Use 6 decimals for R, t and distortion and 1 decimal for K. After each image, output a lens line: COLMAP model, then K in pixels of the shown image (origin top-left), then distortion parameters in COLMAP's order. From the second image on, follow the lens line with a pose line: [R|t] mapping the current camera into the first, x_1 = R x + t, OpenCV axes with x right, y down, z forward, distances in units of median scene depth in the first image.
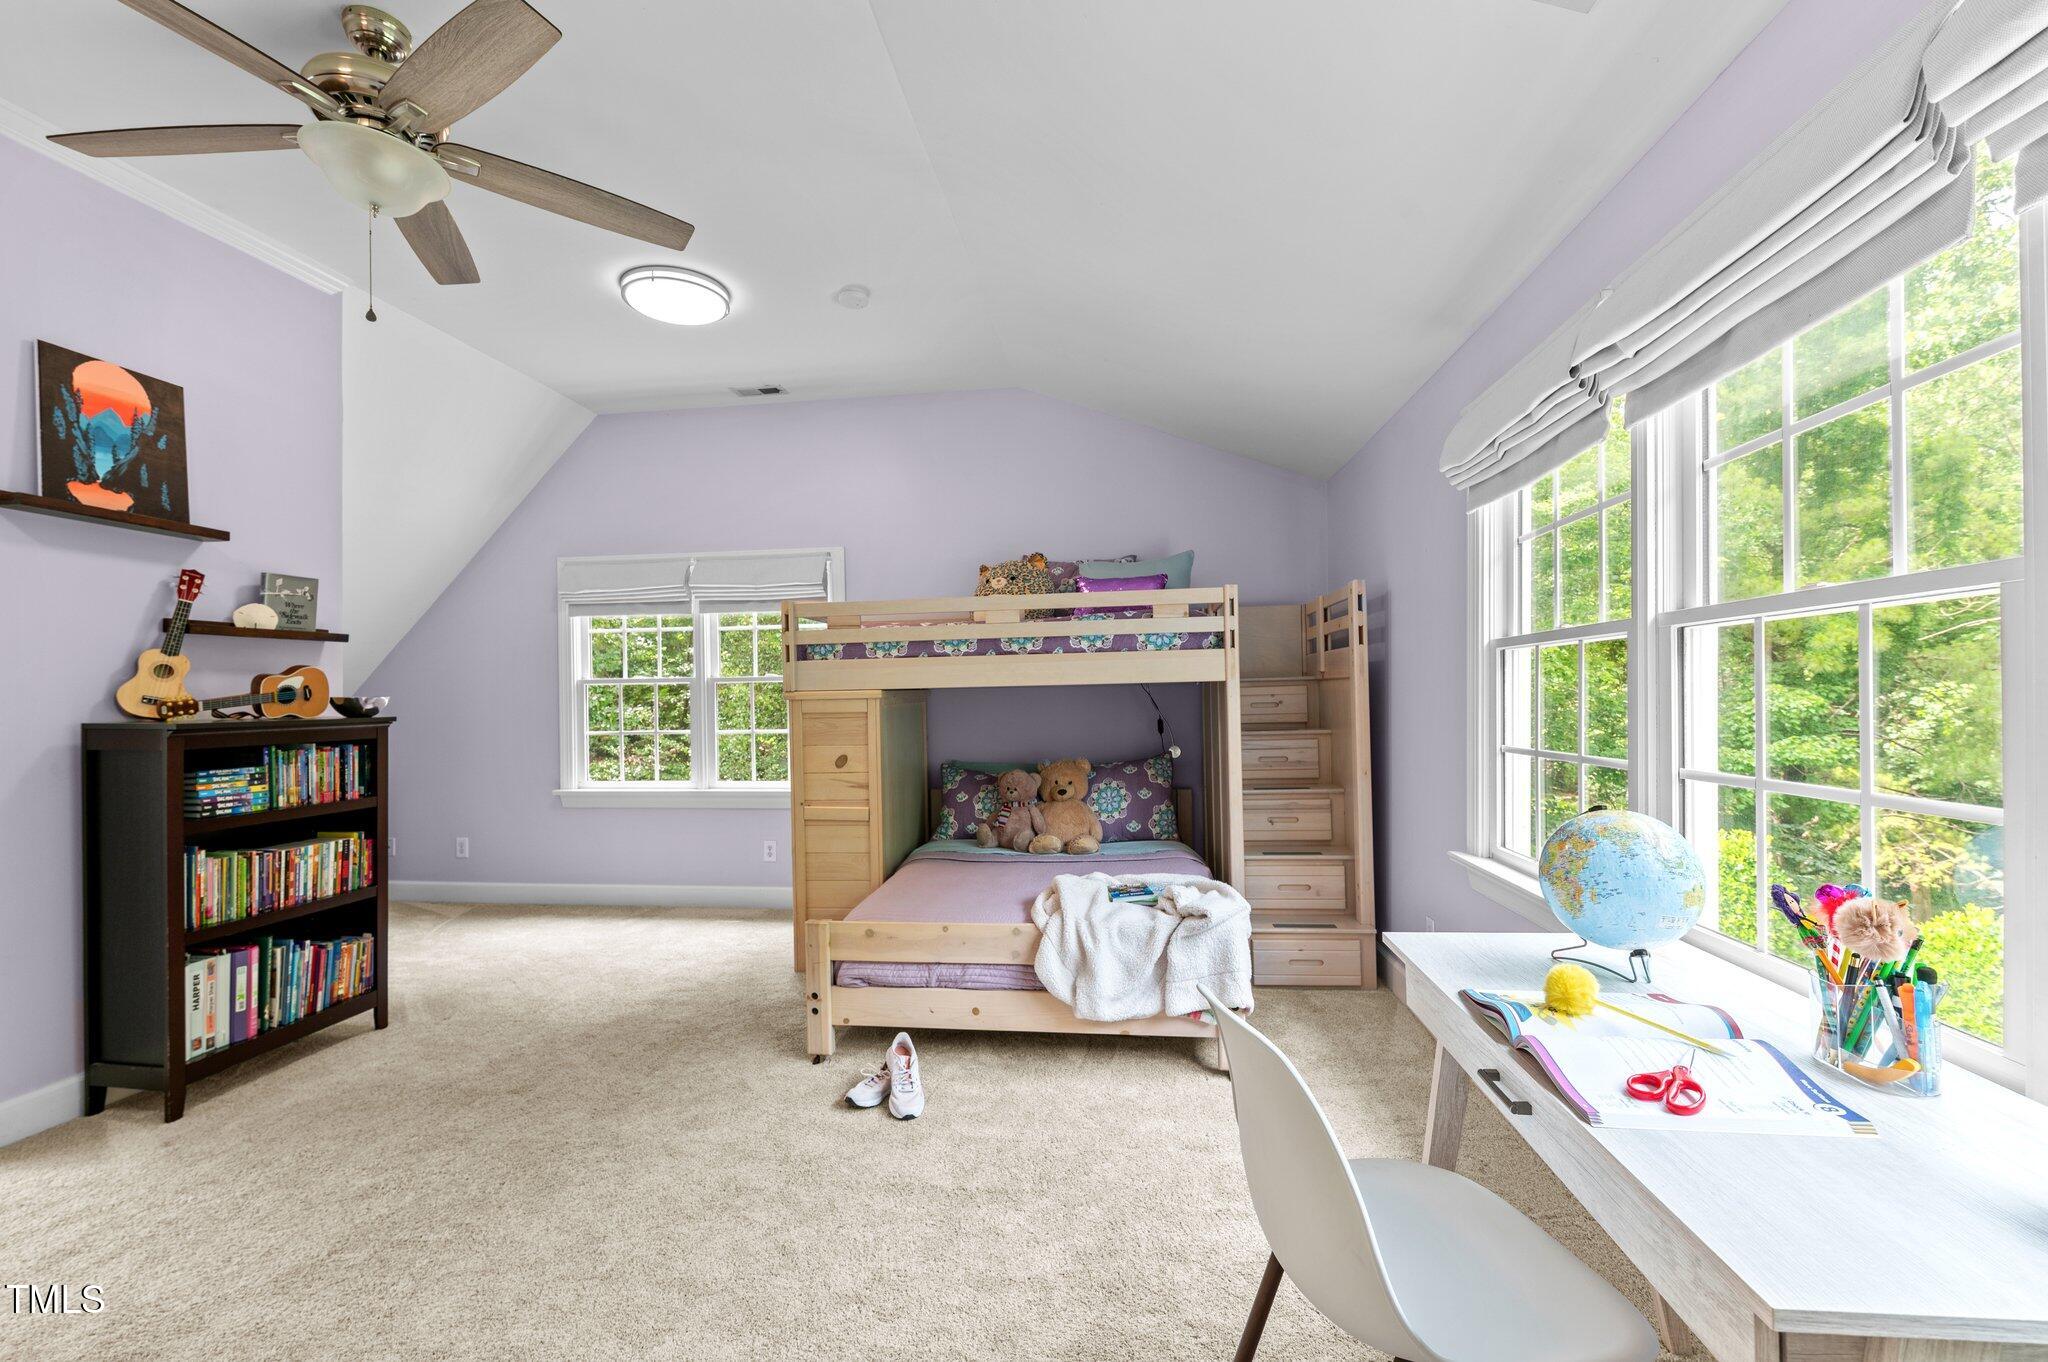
lens RADIAL K [[874.5, 0, 1021.4], [0, 874.5, 689.5], [0, 0, 1]] dist [0.012318, -0.006710]
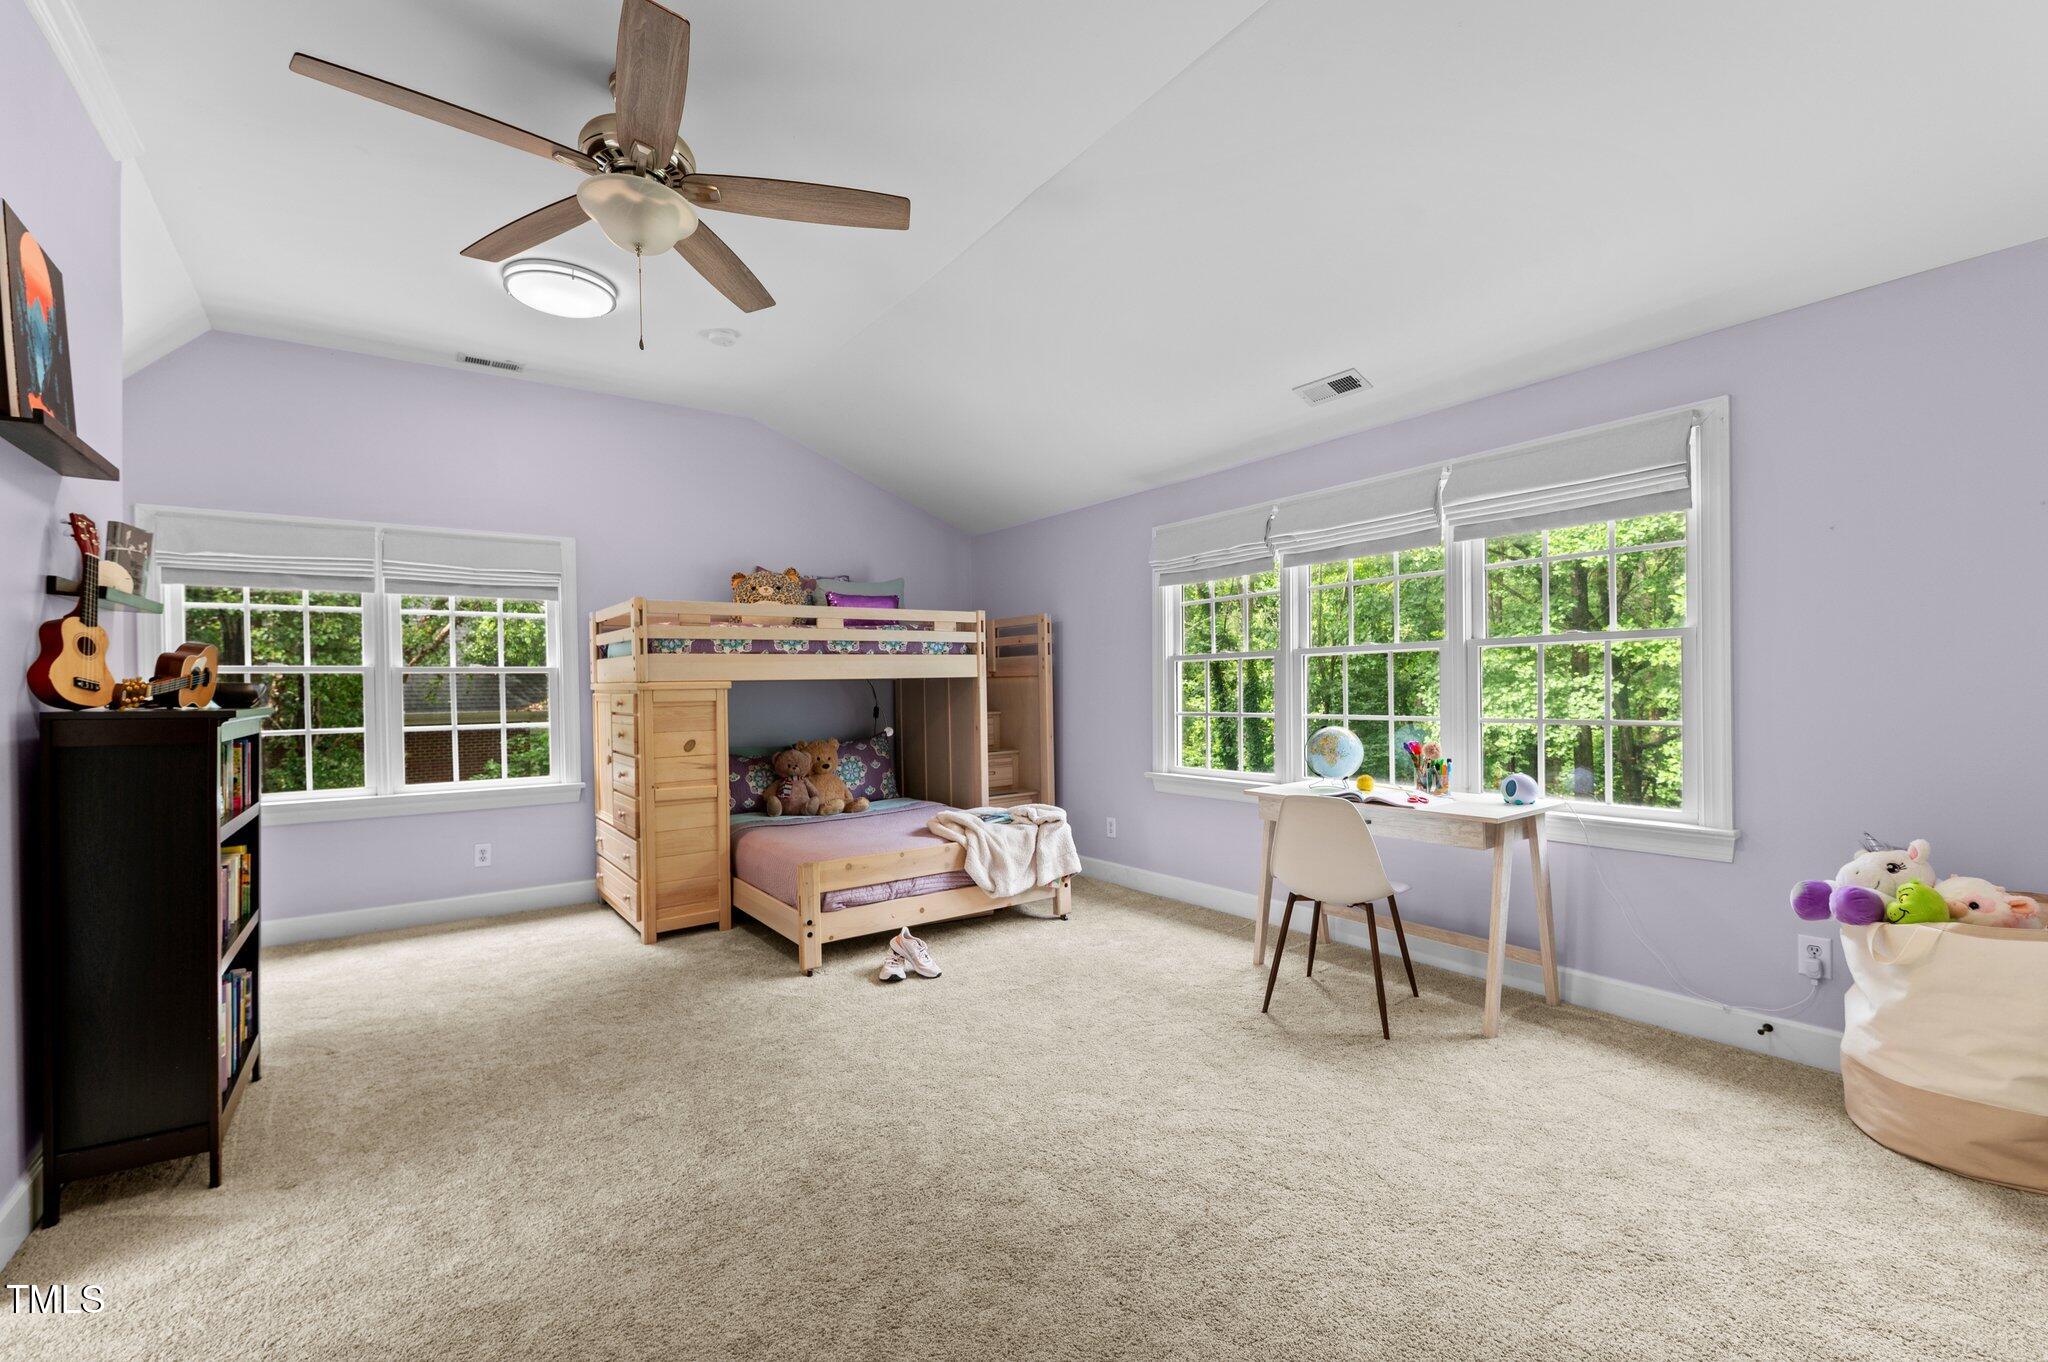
lens RADIAL K [[874.5, 0, 1026.5], [0, 874.5, 690.2], [0, 0, 1]] dist [0.012318, -0.006710]
pose [[0.722810, 0.002001, 0.691044, -0.687105], [-0.001741, 0.999998, -0.001075, 0.012827], [-0.691045, -0.000426, 0.722812, -0.096770]]
